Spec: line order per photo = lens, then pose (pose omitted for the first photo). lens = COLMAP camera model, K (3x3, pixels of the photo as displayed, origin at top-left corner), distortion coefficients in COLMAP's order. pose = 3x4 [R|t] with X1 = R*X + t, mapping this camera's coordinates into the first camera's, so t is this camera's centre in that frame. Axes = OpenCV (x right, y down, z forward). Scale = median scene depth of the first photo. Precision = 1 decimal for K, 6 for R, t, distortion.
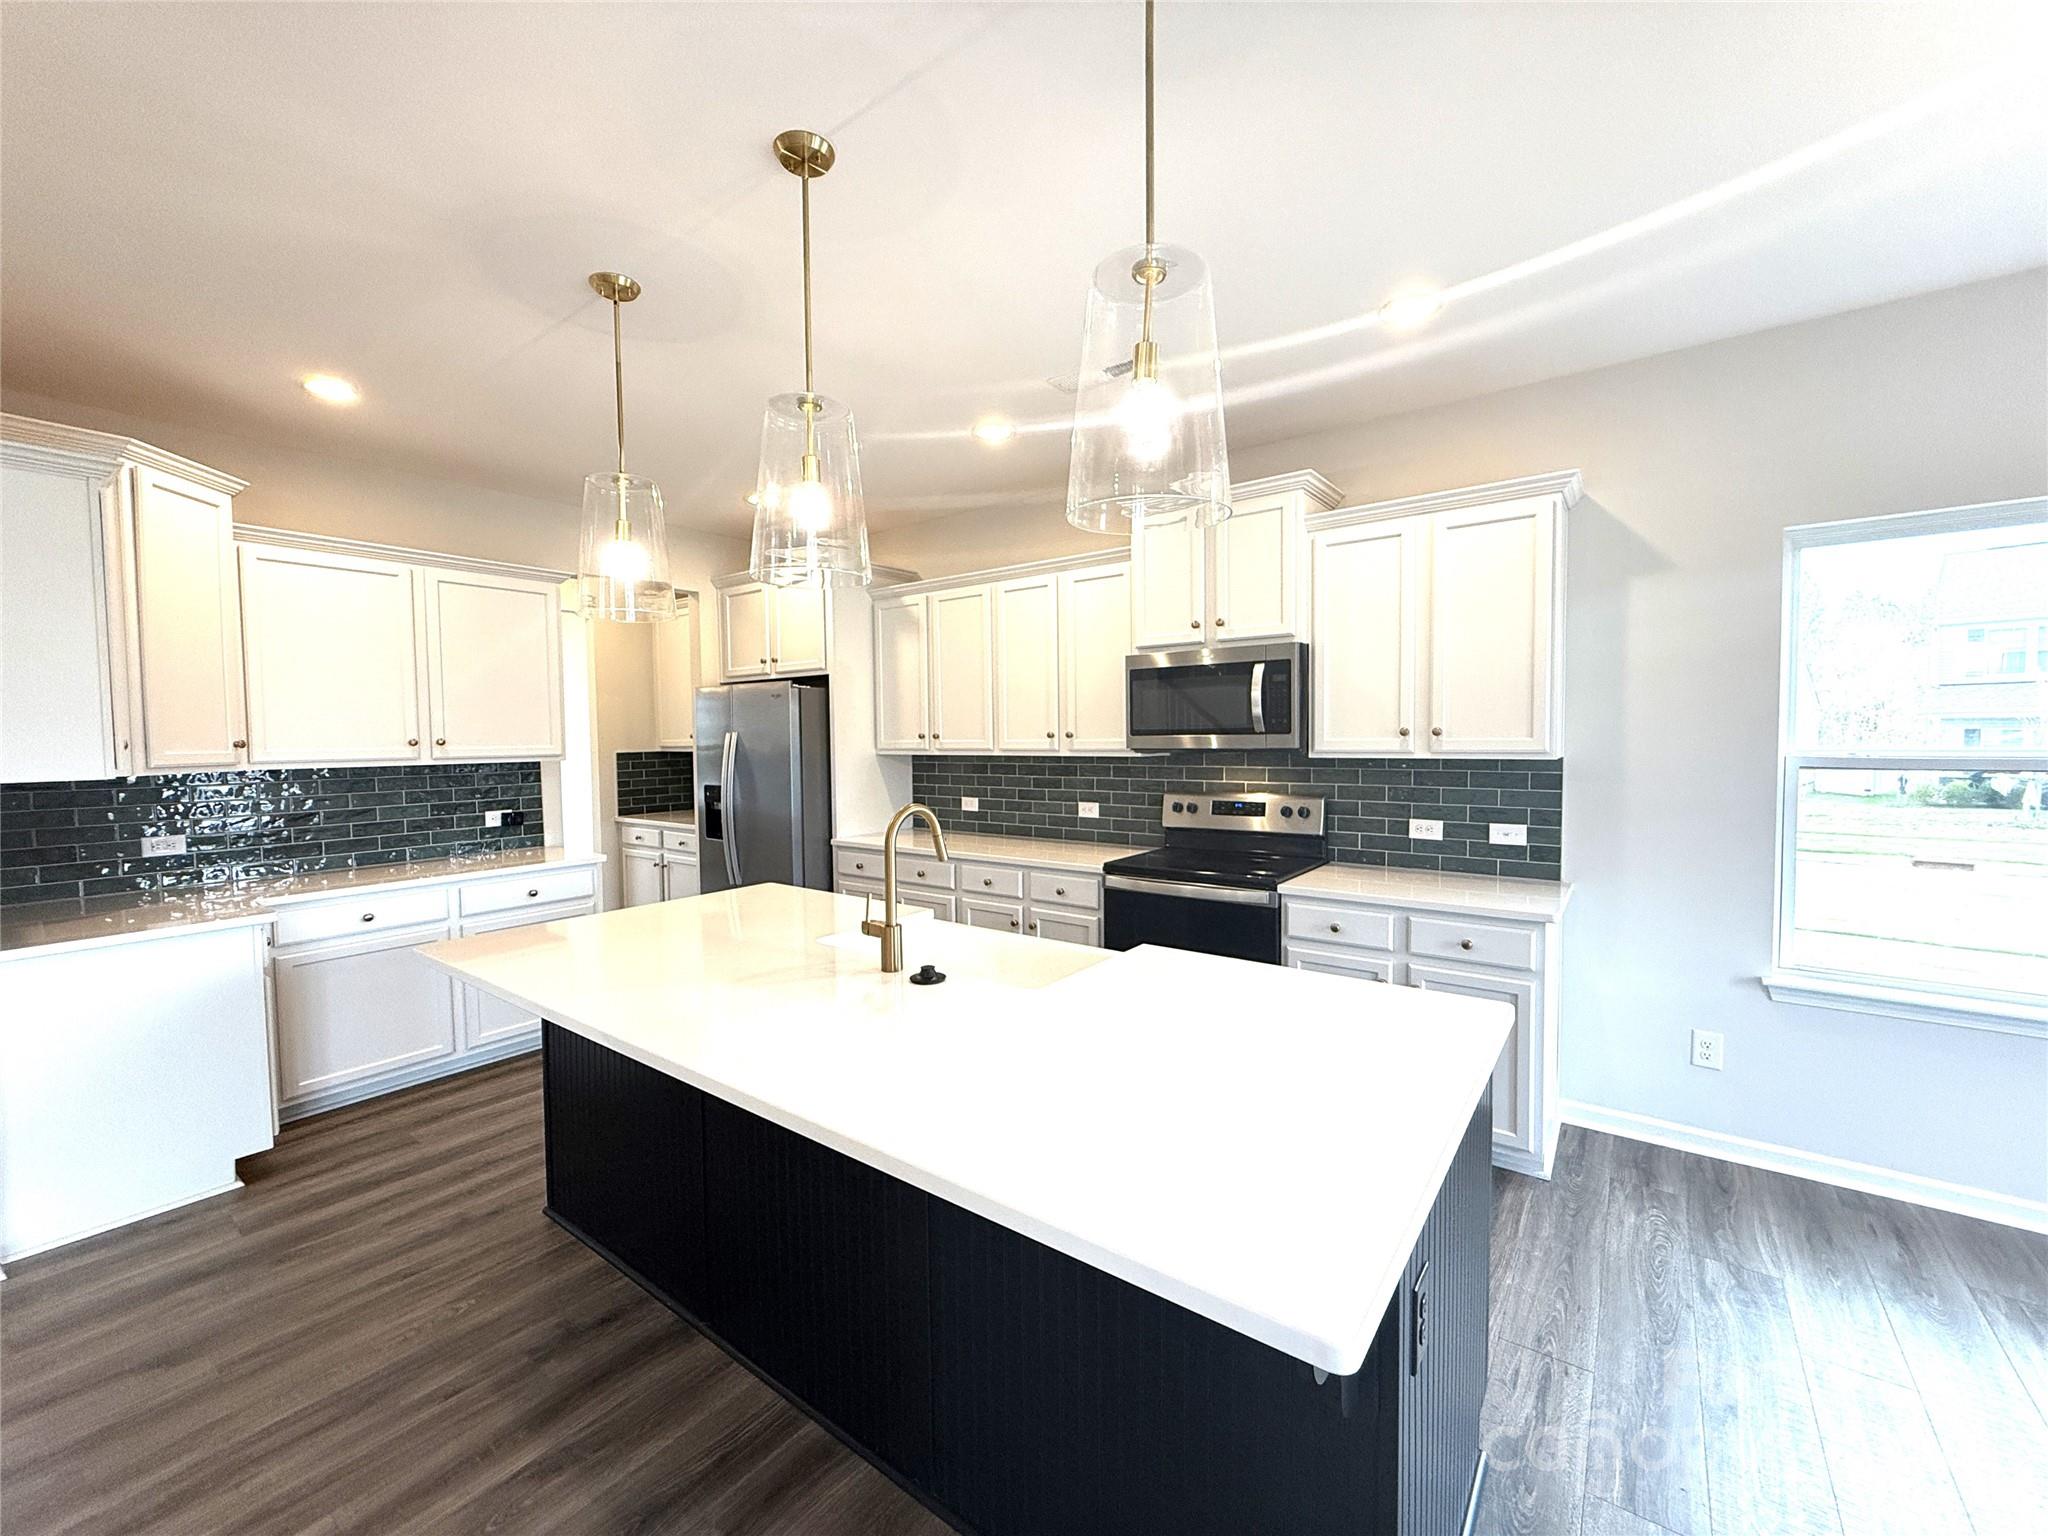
lens RADIAL K [[824.2, 0, 1024.0], [0, 824.2, 768.0], [0, 0, 1]] dist [0.003608, 0.000327]
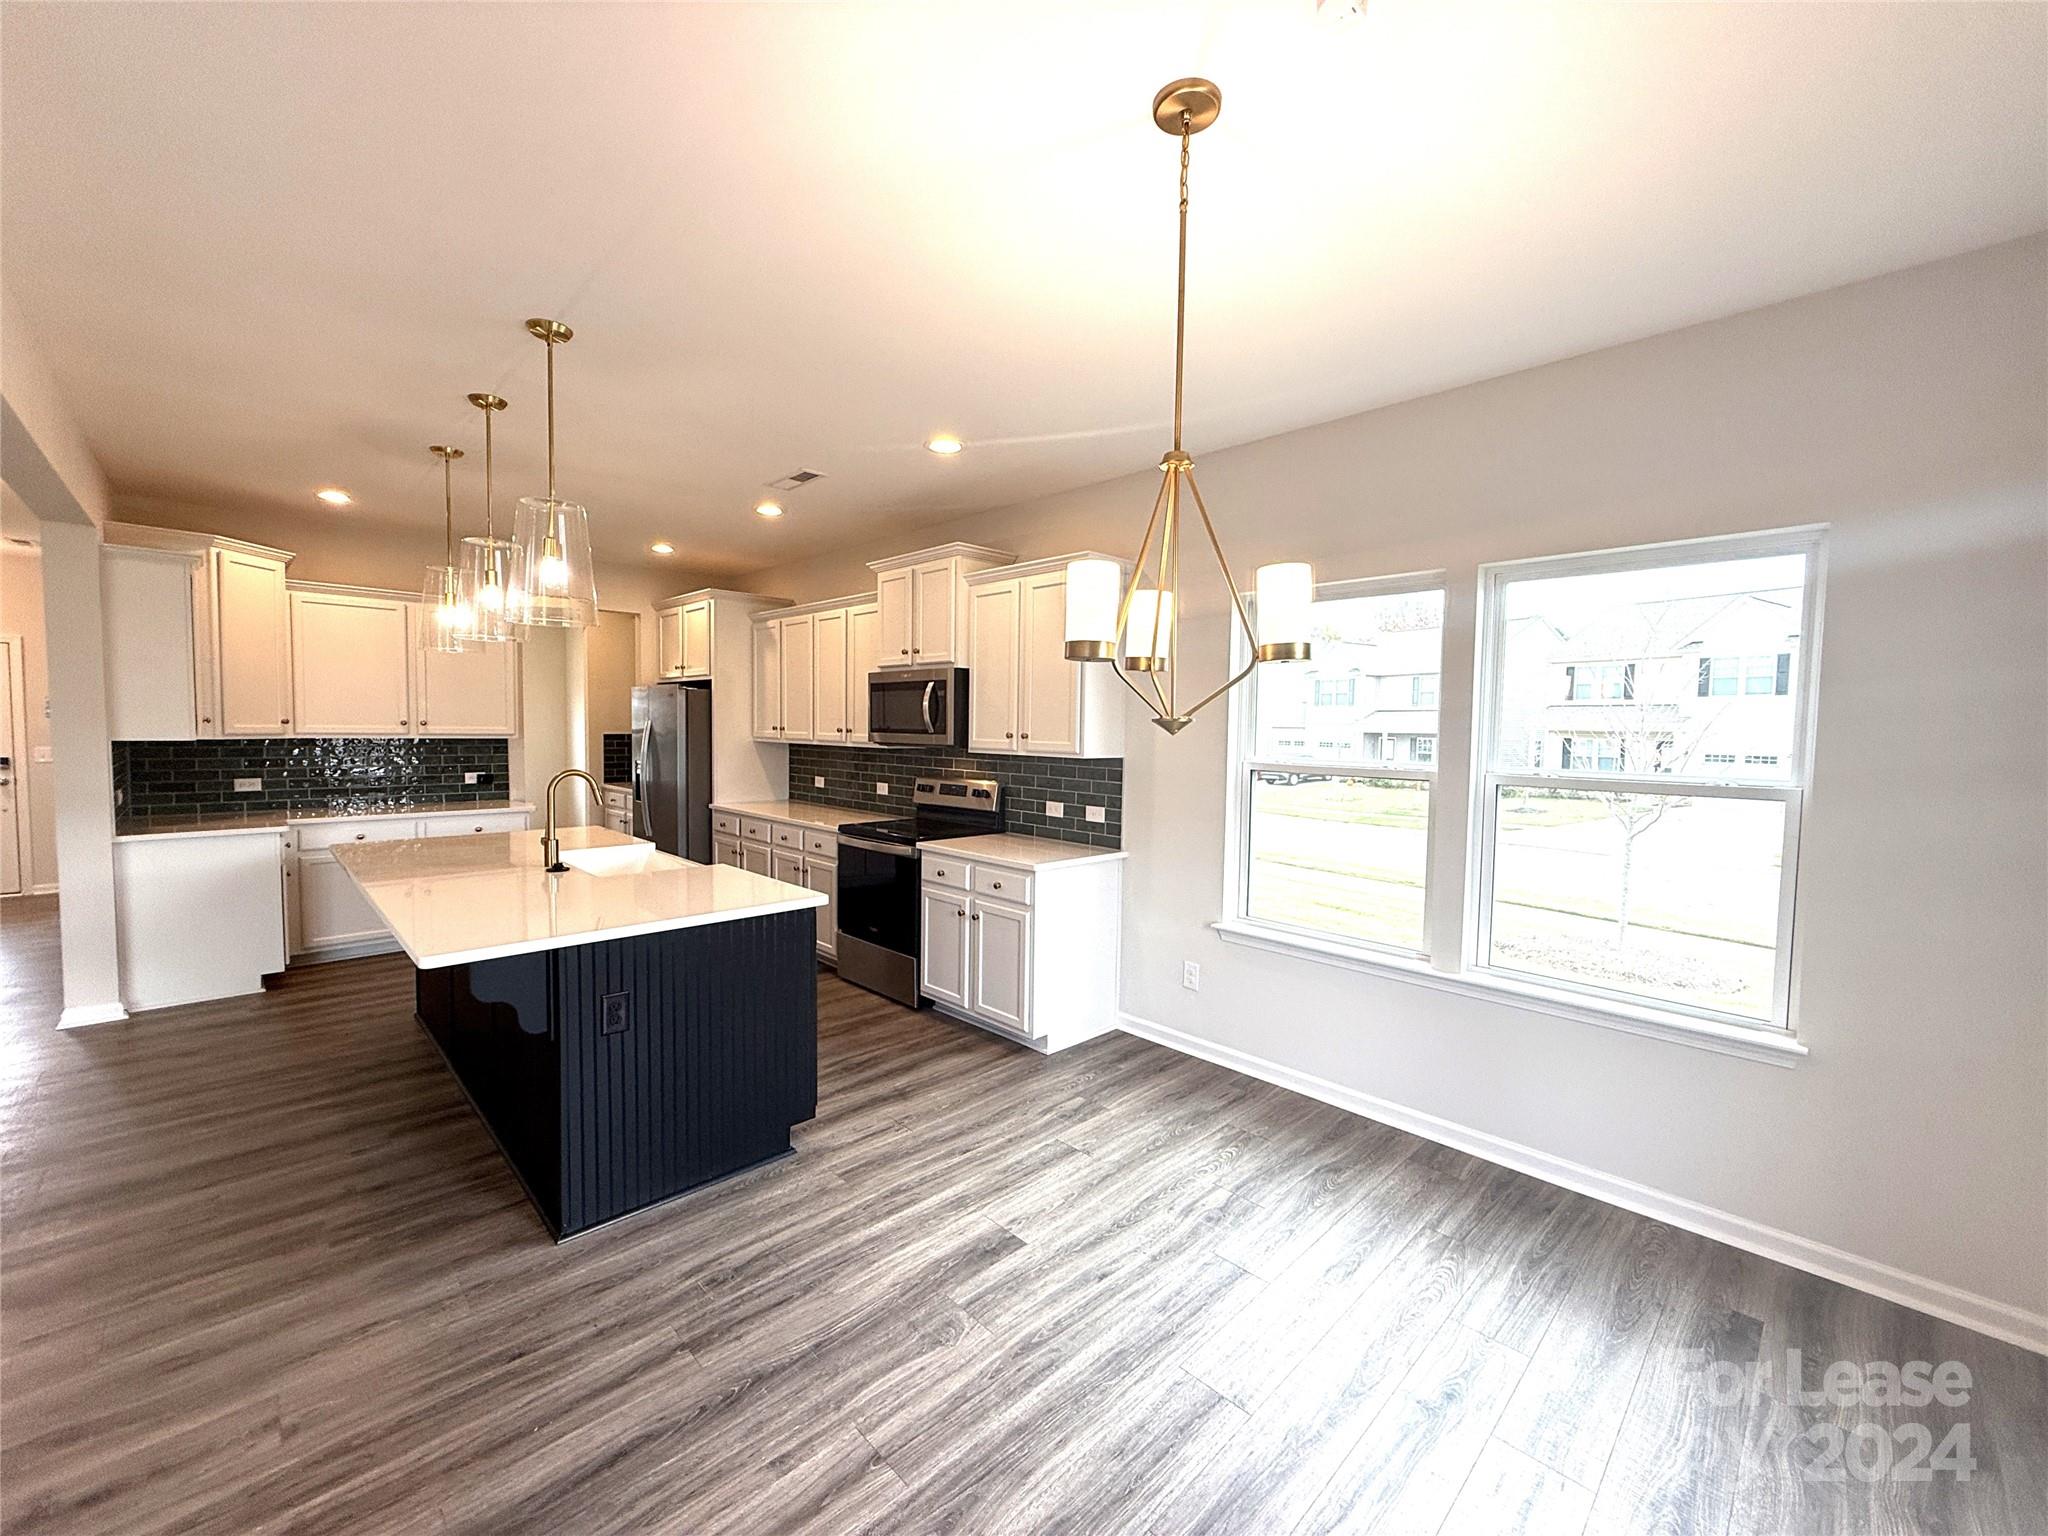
lens RADIAL K [[824.2, 0, 1024.0], [0, 824.2, 768.0], [0, 0, 1]] dist [0.003608, 0.000327]
pose [[0.988137, 0.035394, -0.149439, 0.597267], [-0.033922, 0.999348, 0.012389, -0.006413], [0.149780, -0.007172, 0.988693, -0.302721]]
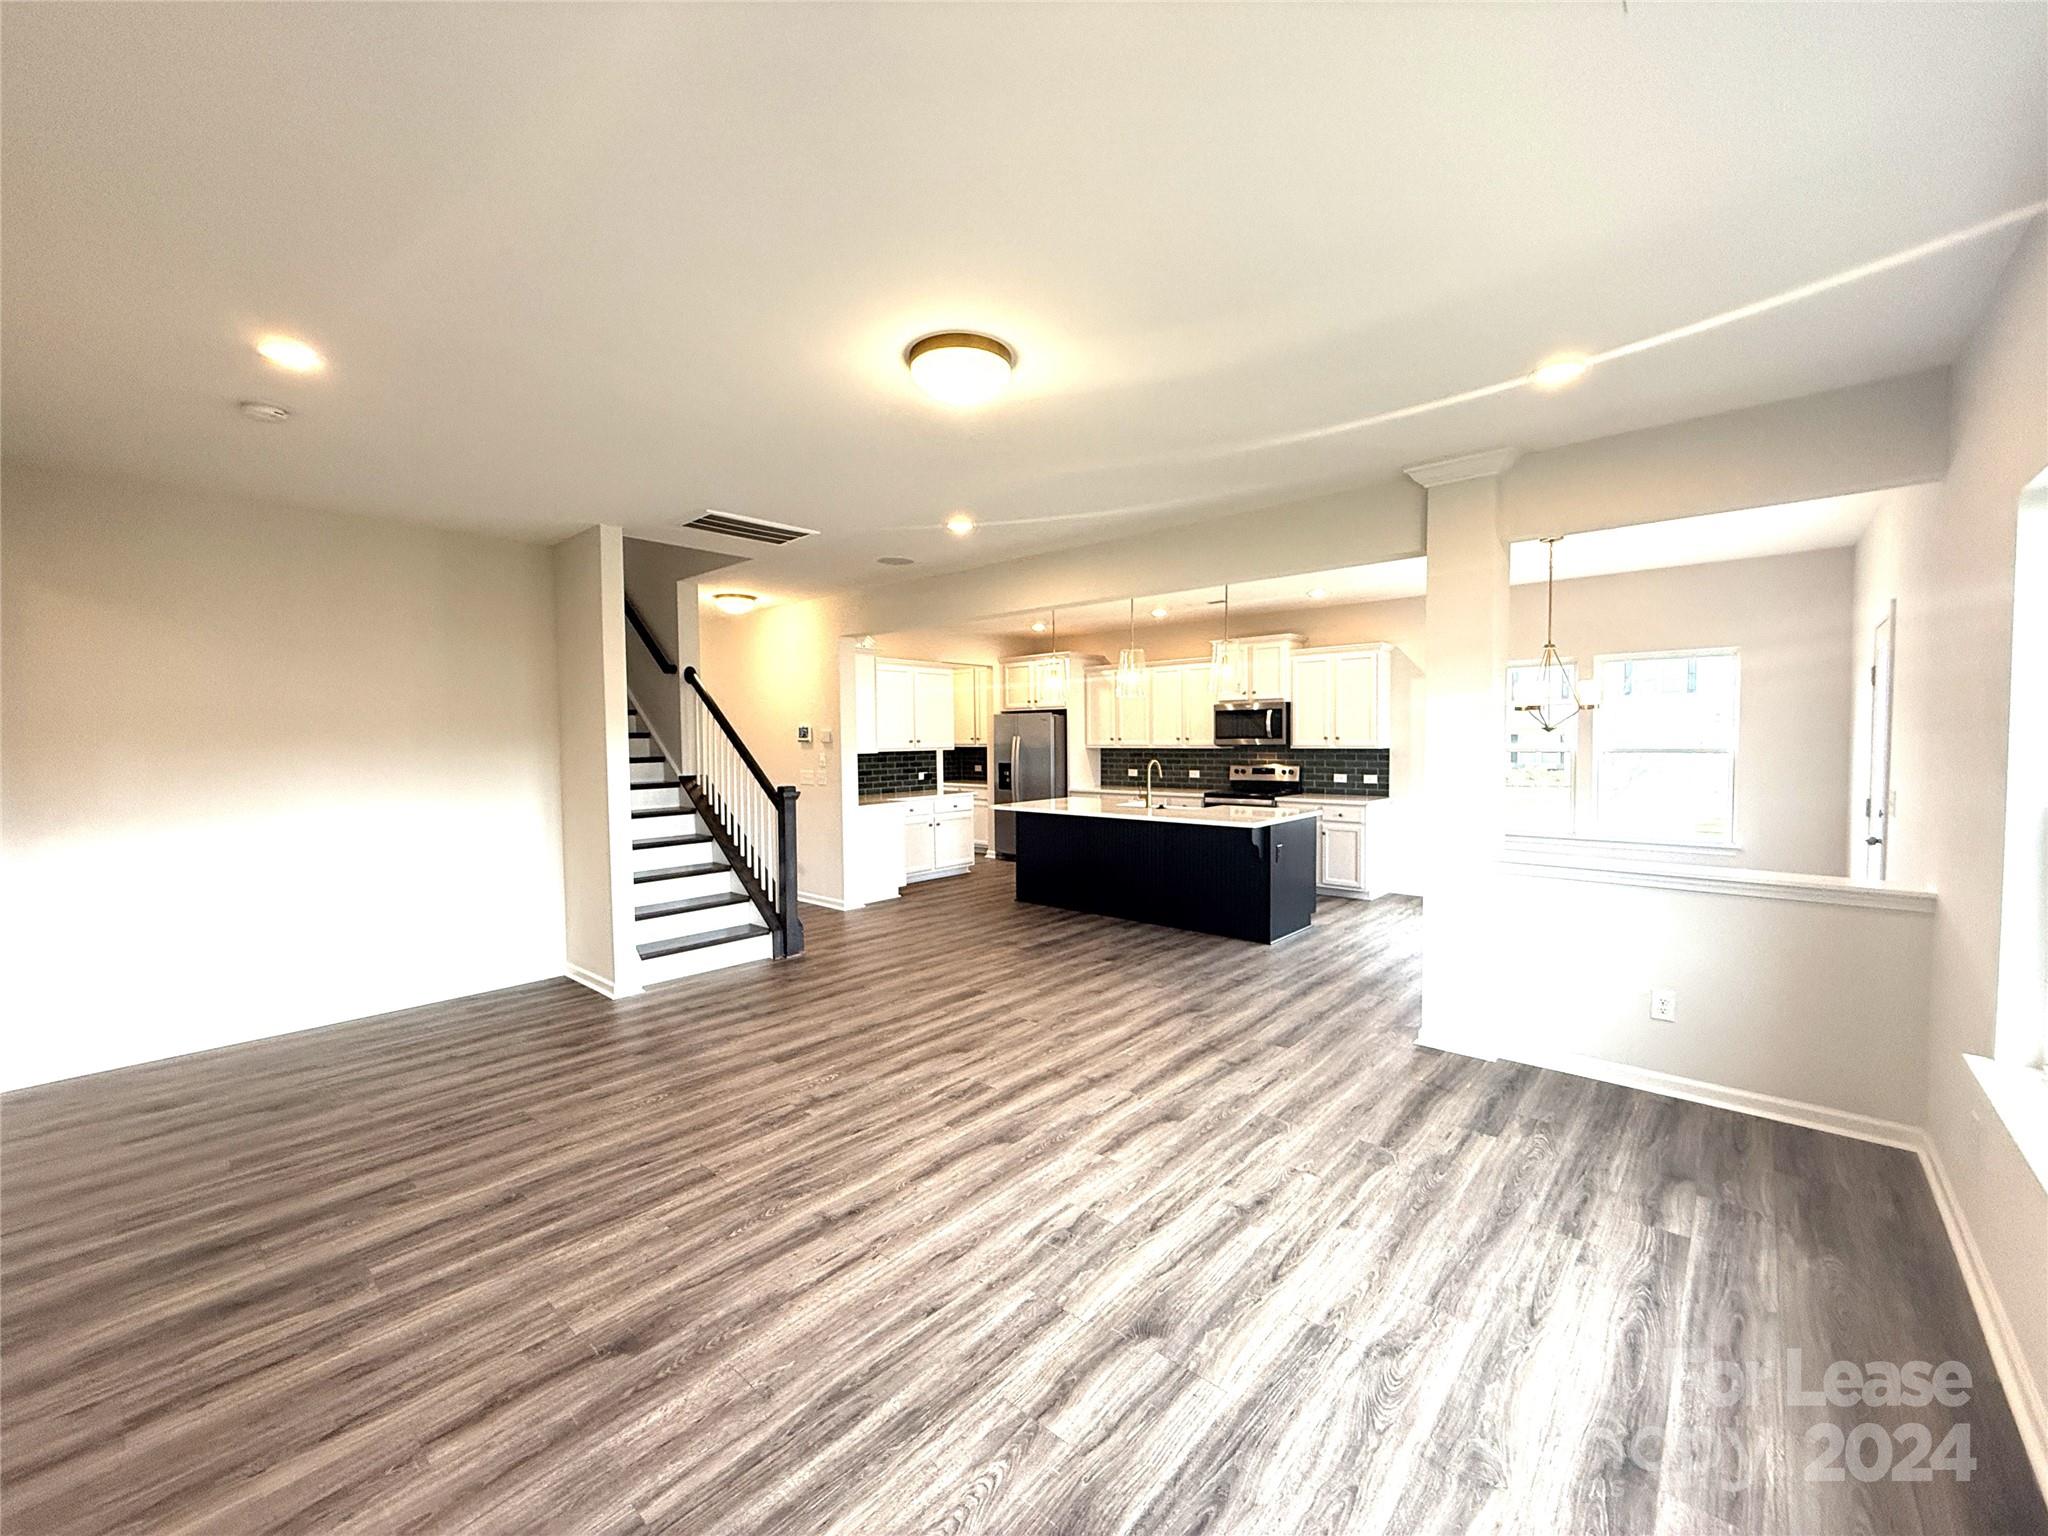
lens RADIAL K [[824.2, 0, 1024.0], [0, 824.2, 768.0], [0, 0, 1]] dist [0.003608, 0.000327]
pose [[0.996862, 0.004939, -0.079002, -0.232488], [-0.005085, 0.999986, -0.001656, 0.050263], [0.078992, 0.002053, 0.996873, -1.398172]]
